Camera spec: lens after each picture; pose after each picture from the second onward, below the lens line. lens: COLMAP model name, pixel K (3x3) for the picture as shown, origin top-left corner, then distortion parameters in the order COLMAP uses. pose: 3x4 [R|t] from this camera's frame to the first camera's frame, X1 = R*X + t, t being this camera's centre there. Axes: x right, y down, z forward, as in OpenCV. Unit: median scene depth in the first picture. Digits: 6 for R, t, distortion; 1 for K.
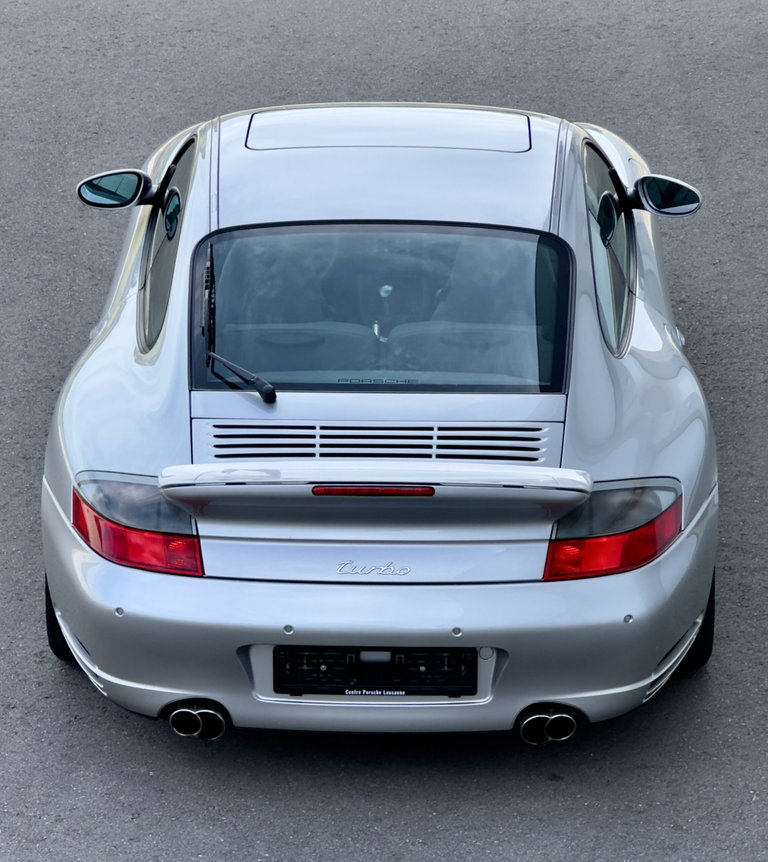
lens RADIAL K [[3736.3, 0, 384.1], [0, 3736.3, 430.5], [0, 0, 1]] dist [-0.487708, 0.000000]
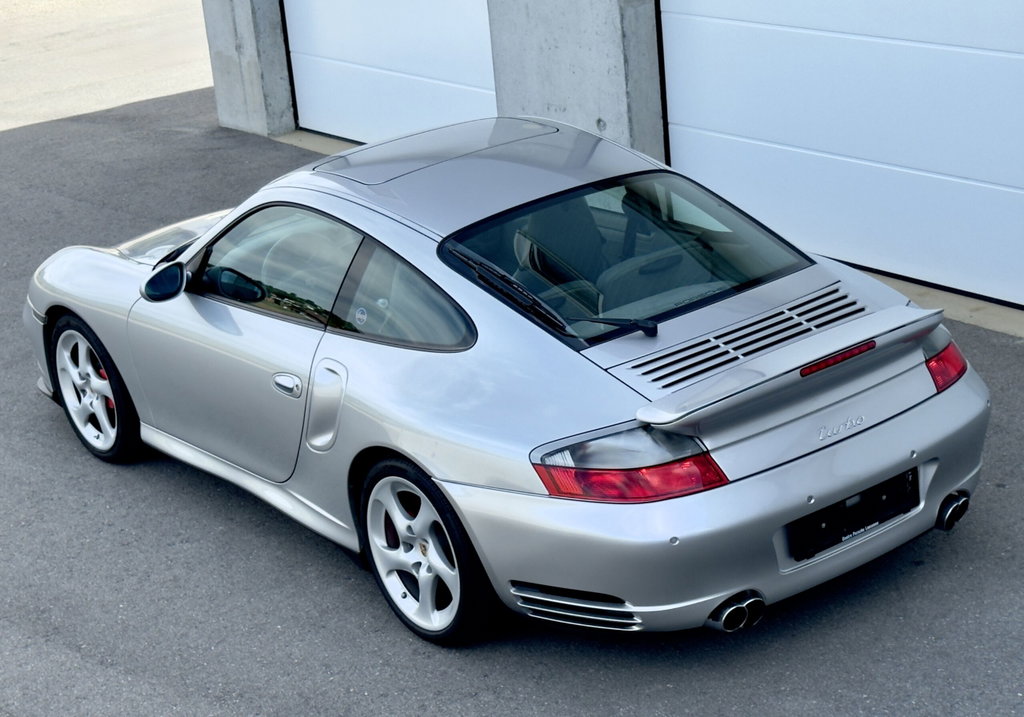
lens RADIAL K [[2085.4, 0, 507.8], [0, 2085.4, 355.5], [0, 0, 1]] dist [0.101042, 0.000000]
pose [[0.776903, -0.290079, 0.558817, -0.435307], [0.325384, 0.944815, 0.038079, -0.041772], [-0.539025, 0.152246, 0.828416, 0.510491]]
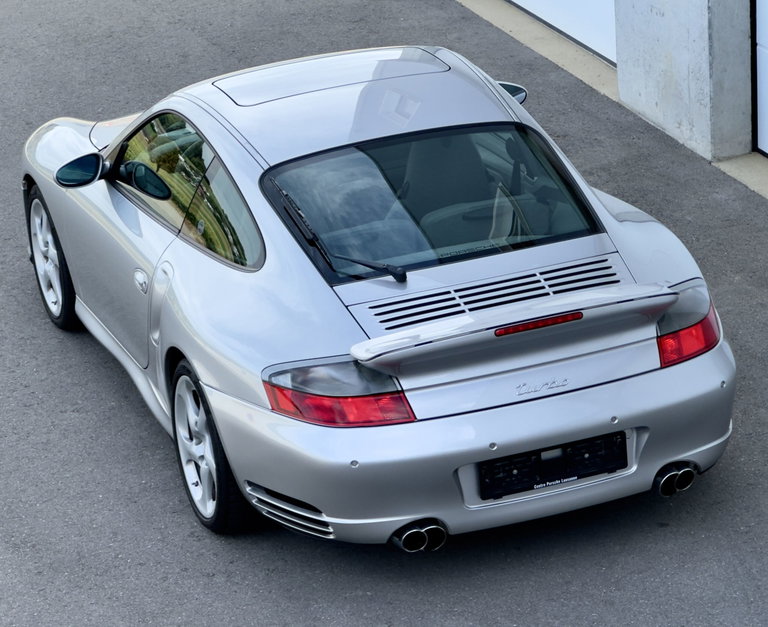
lens RADIAL K [[2967.3, 0, 384.6], [0, 2967.3, 314.0], [0, 0, 1]] dist [-0.147257, 0.000000]
pose [[0.927615, -0.197263, 0.317202, -0.366306], [0.206589, 0.978418, 0.004322, -0.002490], [-0.311209, 0.061521, 0.948348, 0.053492]]
